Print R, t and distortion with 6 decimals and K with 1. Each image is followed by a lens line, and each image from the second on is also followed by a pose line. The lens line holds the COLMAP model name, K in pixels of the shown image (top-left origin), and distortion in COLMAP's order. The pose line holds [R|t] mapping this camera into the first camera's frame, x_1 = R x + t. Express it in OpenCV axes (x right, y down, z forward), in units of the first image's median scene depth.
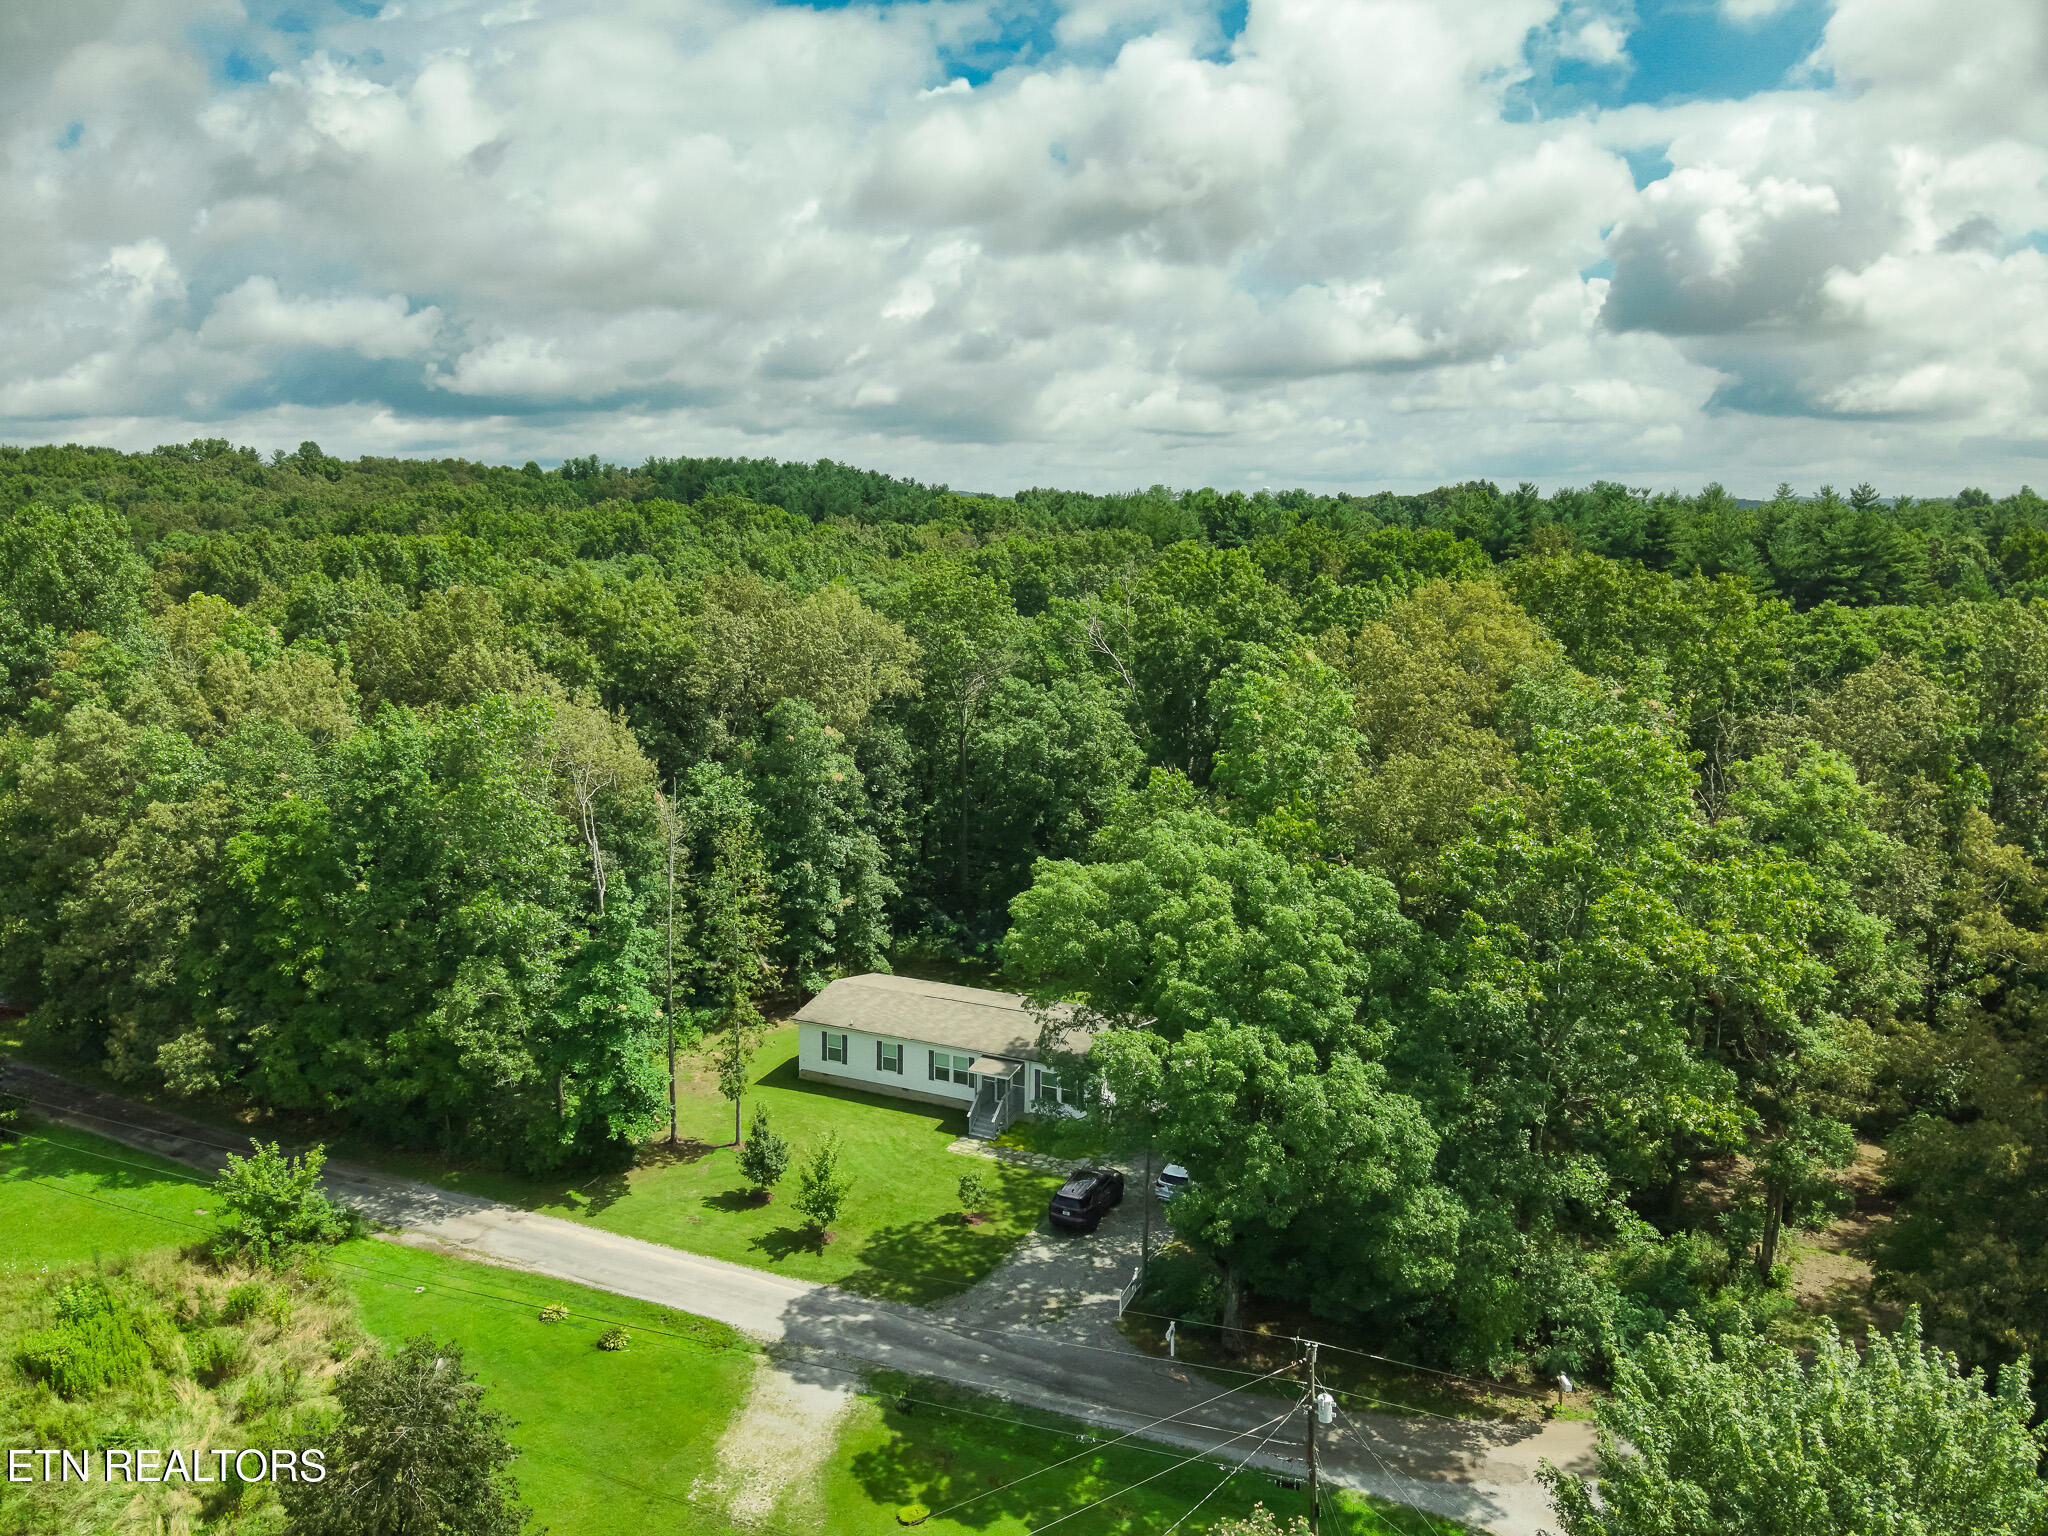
lens RADIAL K [[1464.6, 0, 1008.2], [0, 1464.6, 779.7], [0, 0, 1]] dist [0.163604, -0.323249]
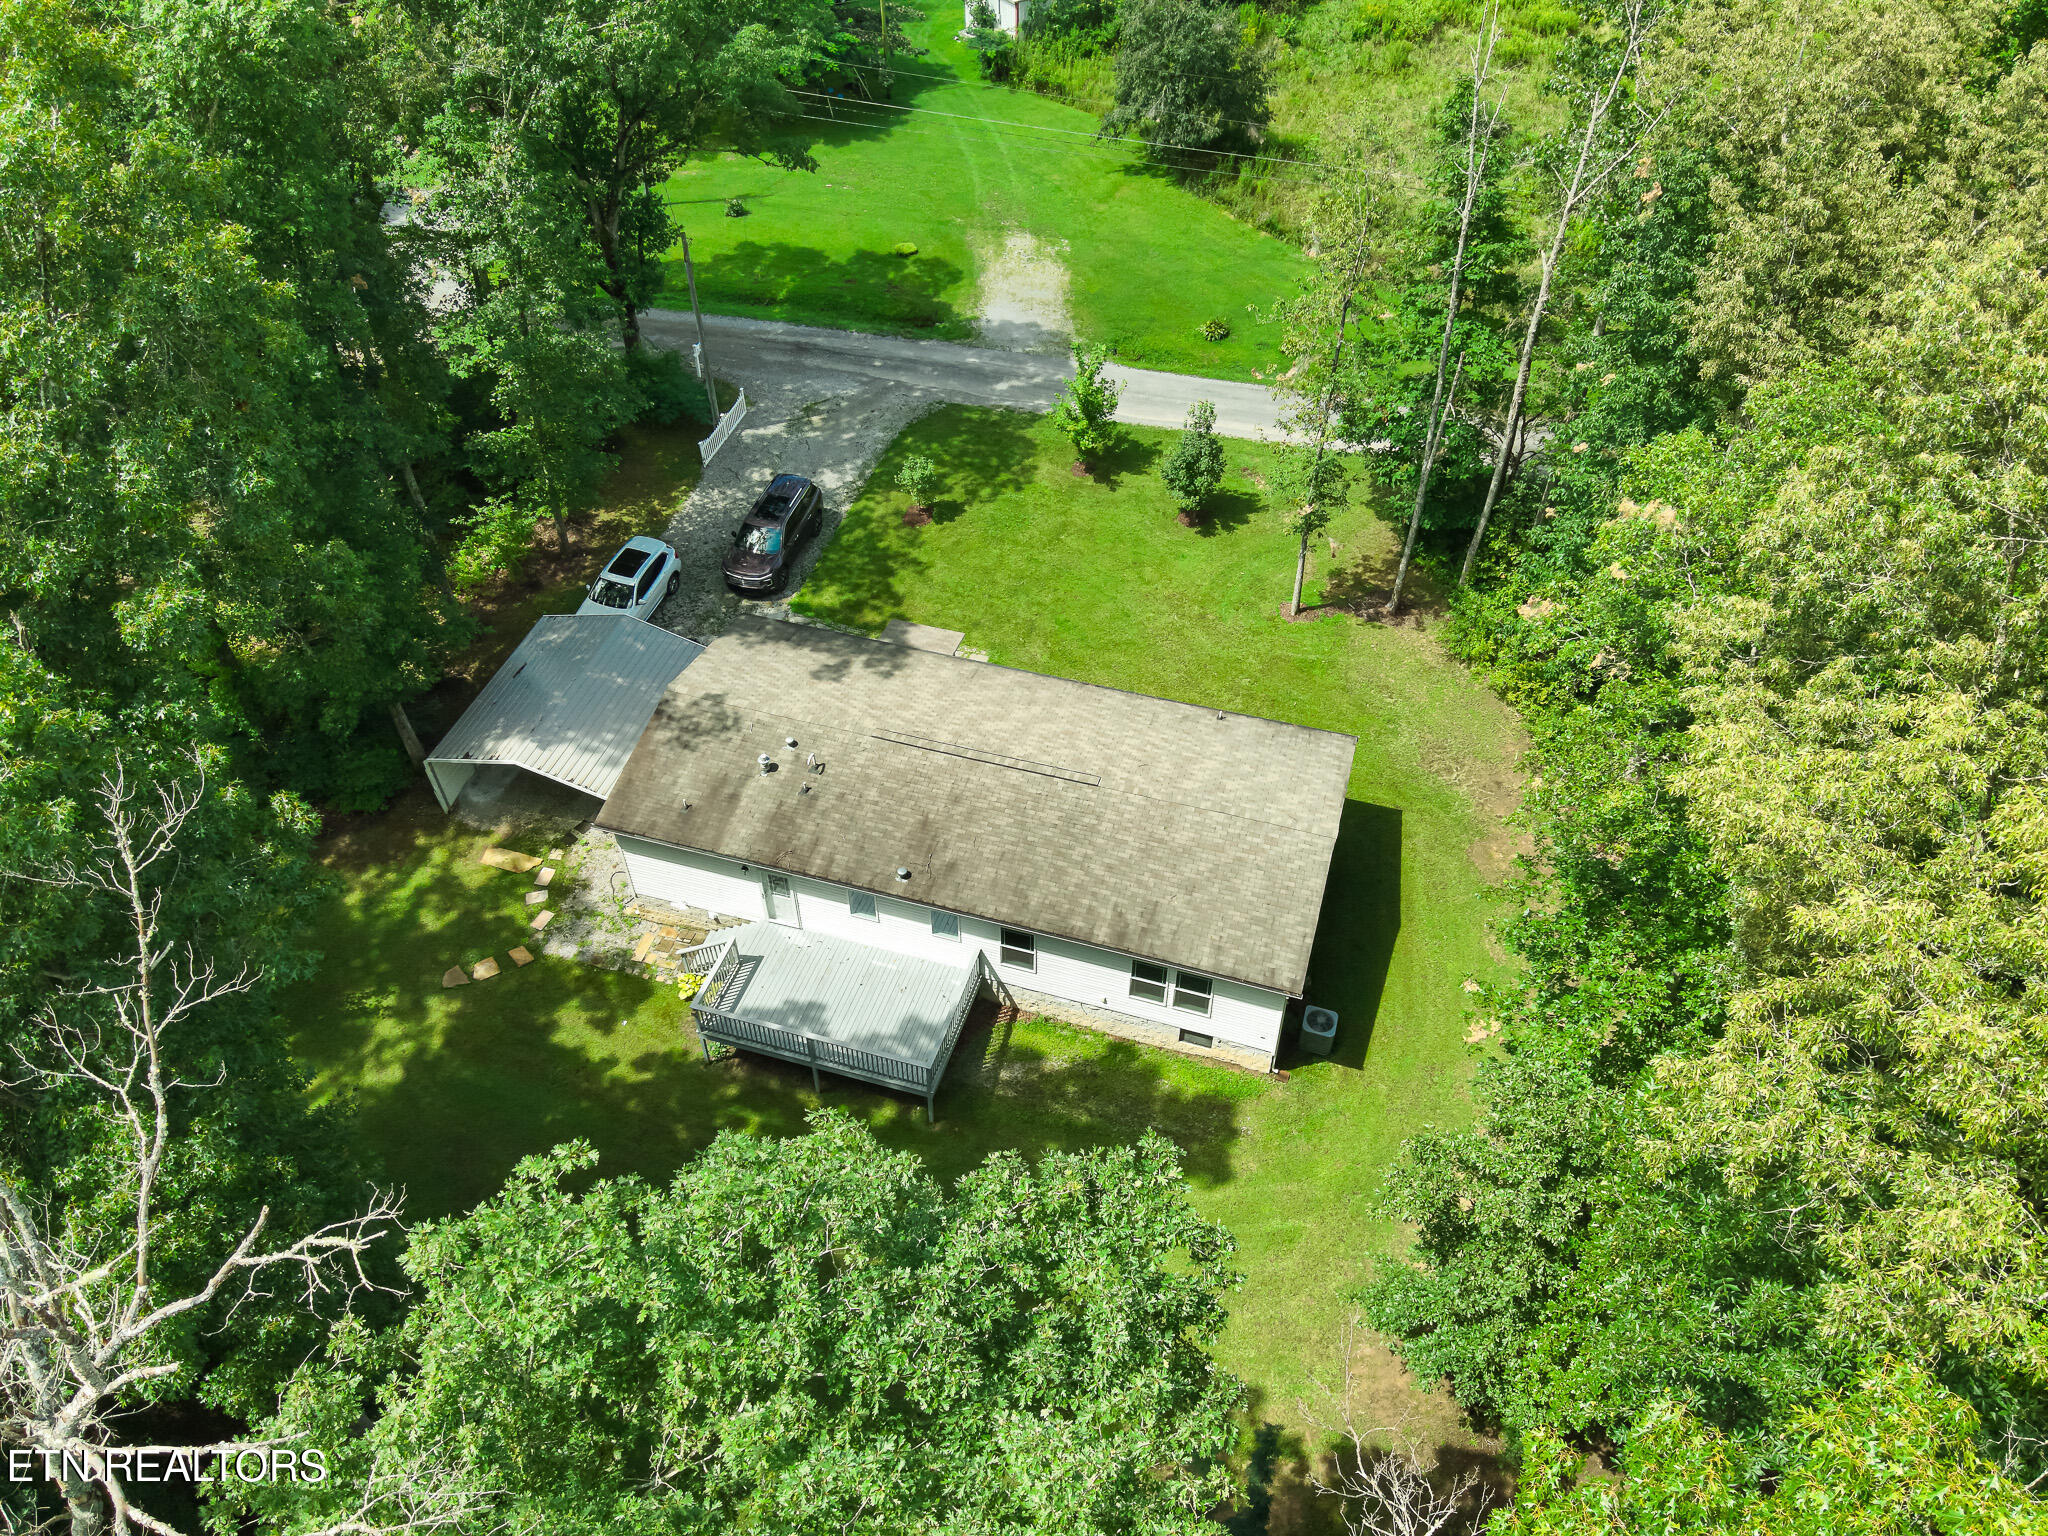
lens RADIAL K [[1464.6, 0, 1008.2], [0, 1464.6, 779.7], [0, 0, 1]] dist [0.163604, -0.323249]
pose [[-0.990337, 0.096307, -0.099785, 0.017225], [-0.028664, 0.561849, 0.826743, -0.218407], [0.135686, 0.821615, -0.553659, 1.199759]]
